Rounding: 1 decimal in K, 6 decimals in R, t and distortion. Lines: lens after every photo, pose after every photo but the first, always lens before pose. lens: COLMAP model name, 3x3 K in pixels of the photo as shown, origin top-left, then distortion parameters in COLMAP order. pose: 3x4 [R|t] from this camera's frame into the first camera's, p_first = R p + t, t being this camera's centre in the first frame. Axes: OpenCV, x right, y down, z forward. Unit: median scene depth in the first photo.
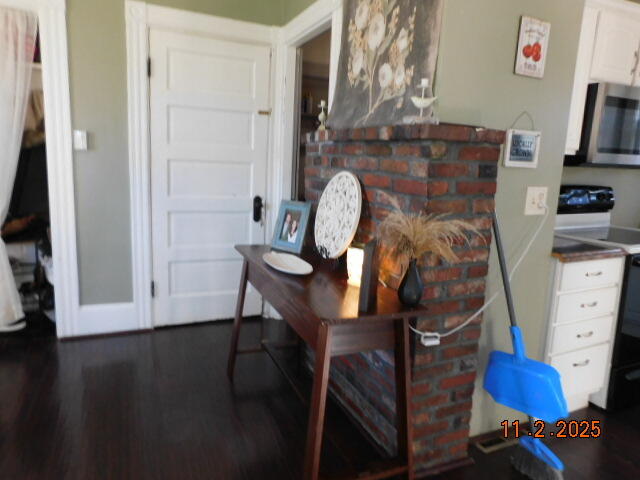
lens RADIAL K [[432.9, 0, 322.1], [0, 432.9, 234.3], [0, 0, 1]] dist [-0.057508, 0.065463]
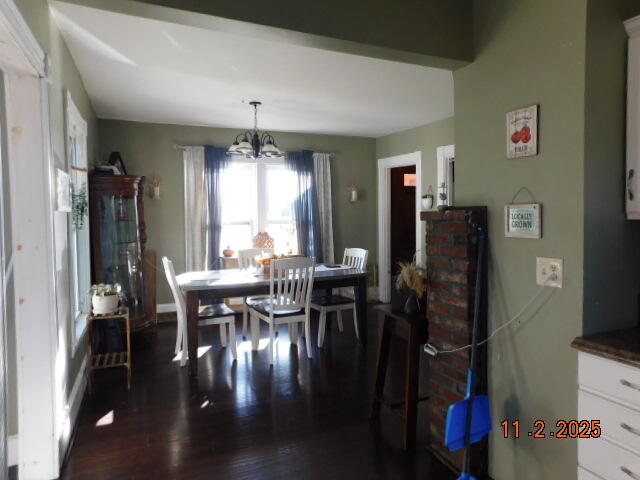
lens RADIAL K [[432.9, 0, 322.1], [0, 432.9, 234.3], [0, 0, 1]] dist [-0.057508, 0.065463]
pose [[-0.011848, 0.004649, -0.999919, 1.586021], [-0.156227, 0.987700, 0.006444, -0.094928], [0.987650, 0.156291, -0.010976, 0.523020]]
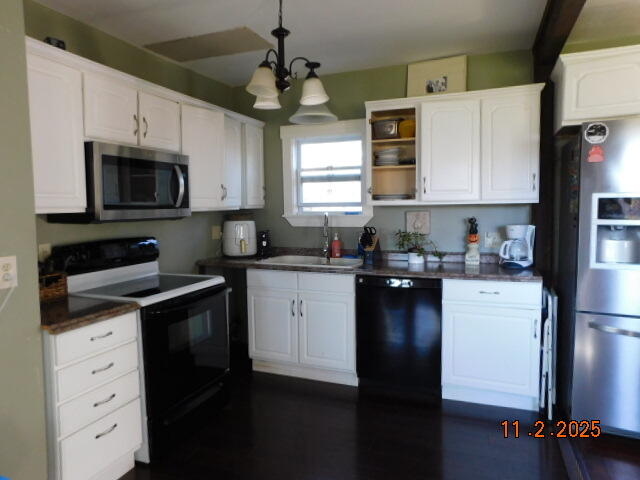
lens RADIAL K [[432.9, 0, 322.1], [0, 432.9, 234.3], [0, 0, 1]] dist [-0.057508, 0.065463]
pose [[0.721322, -0.083781, 0.687514, 0.410075], [0.146909, 0.988577, -0.033665, -0.033181], [-0.676840, 0.125286, 0.725390, -0.079112]]
